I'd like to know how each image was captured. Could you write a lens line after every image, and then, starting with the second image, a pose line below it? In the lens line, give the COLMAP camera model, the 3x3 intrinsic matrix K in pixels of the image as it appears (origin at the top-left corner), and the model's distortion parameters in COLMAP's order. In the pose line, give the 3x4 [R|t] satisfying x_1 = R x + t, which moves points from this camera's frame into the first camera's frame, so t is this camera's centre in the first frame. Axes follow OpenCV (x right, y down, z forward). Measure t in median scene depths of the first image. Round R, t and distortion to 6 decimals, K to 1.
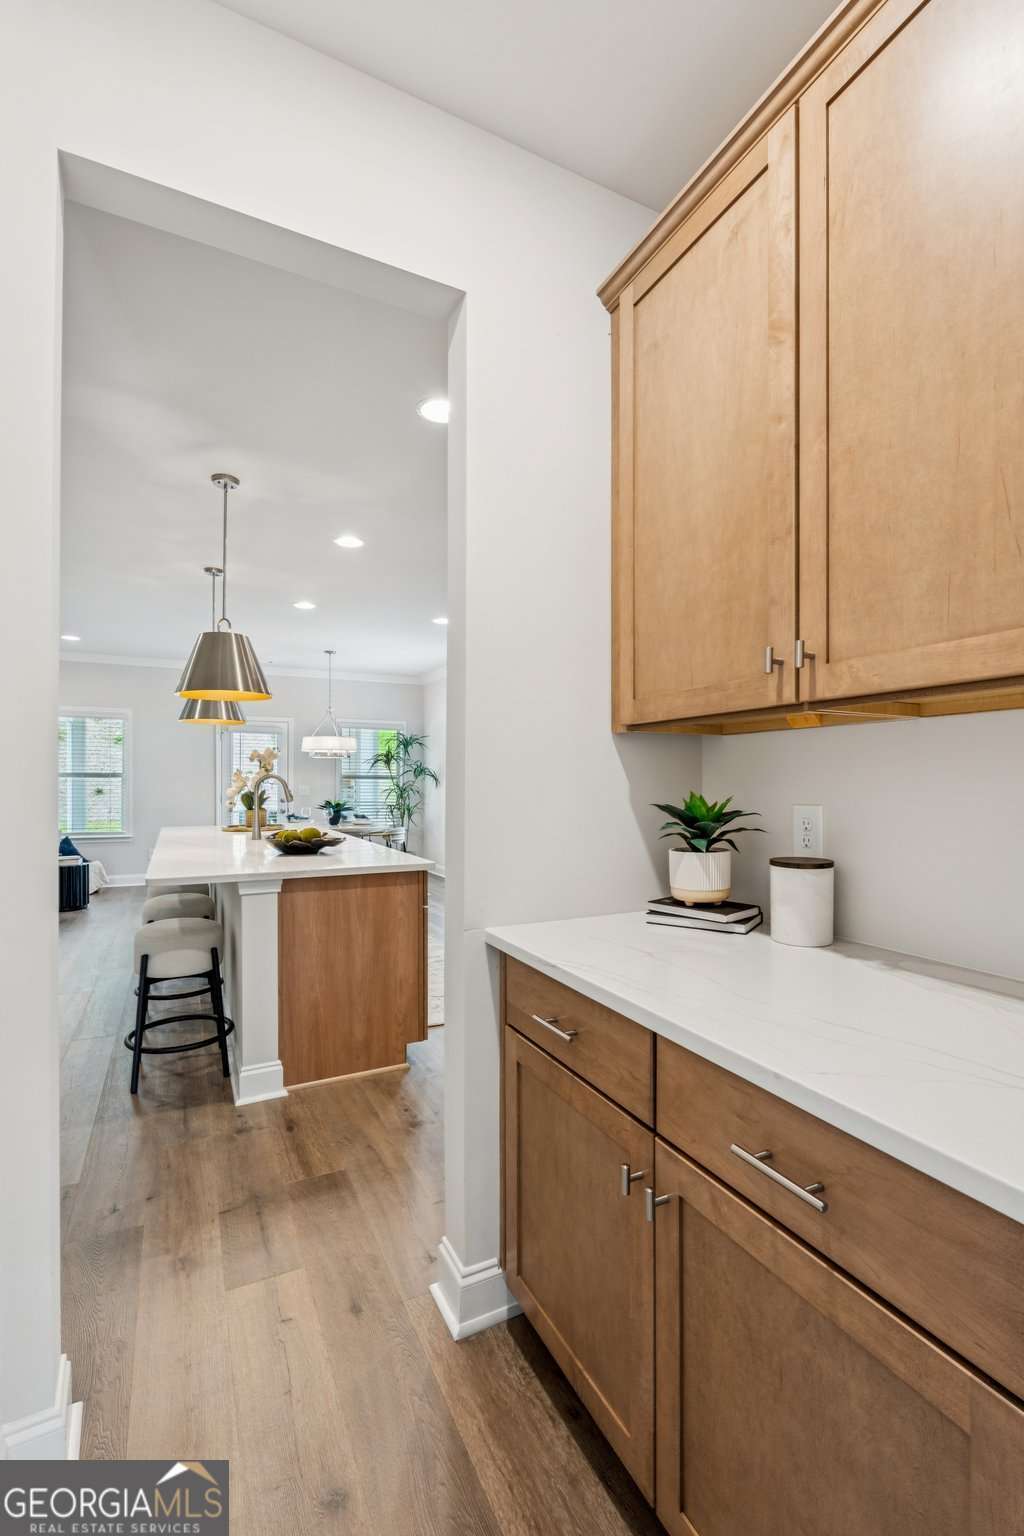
lens RADIAL K [[671.9, 0, 519.9], [0, 671.9, 778.0], [0, 0, 1]] dist [-0.007193, 0.000813]
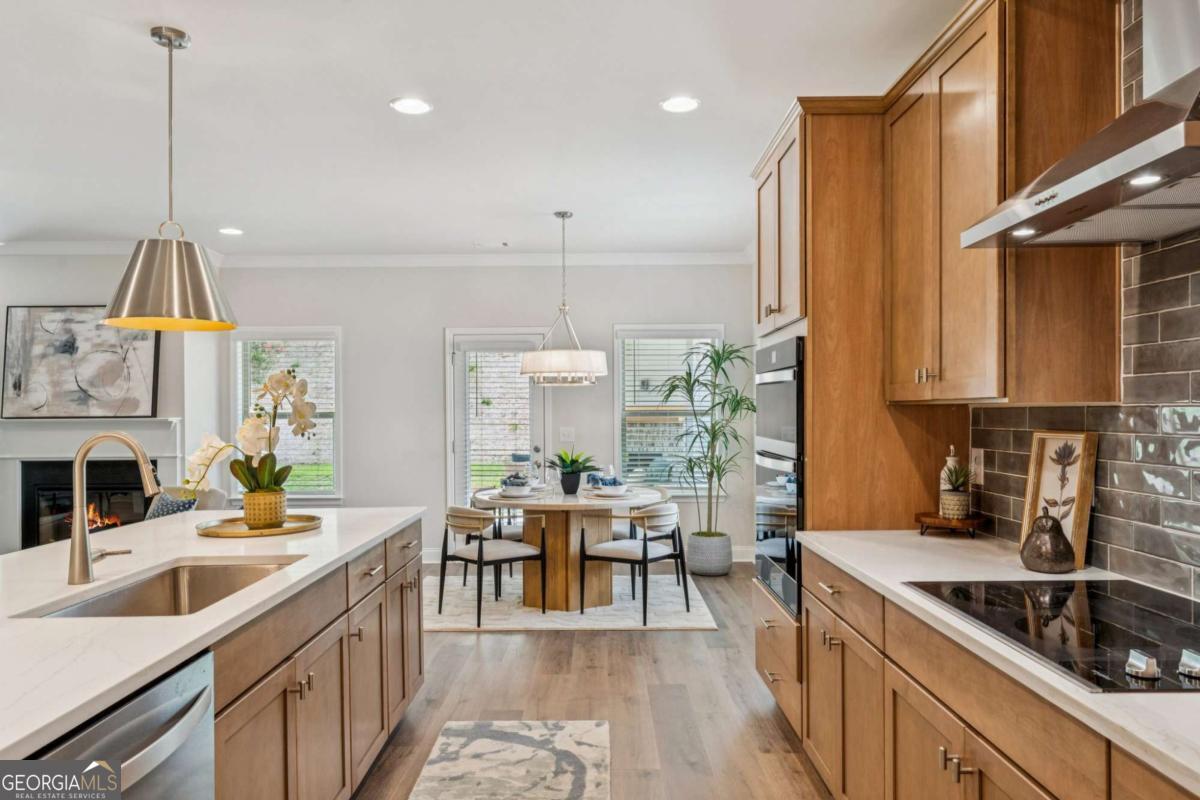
lens RADIAL K [[789.9, 0, 603.4], [0, 789.9, 411.7], [0, 0, 1]] dist [-0.006803, 0.003704]
pose [[0.895881, -0.008865, -0.444205, 0.080519], [0.011871, 0.999922, 0.003987, -0.009495], [0.444135, -0.008845, 0.895916, 0.413515]]
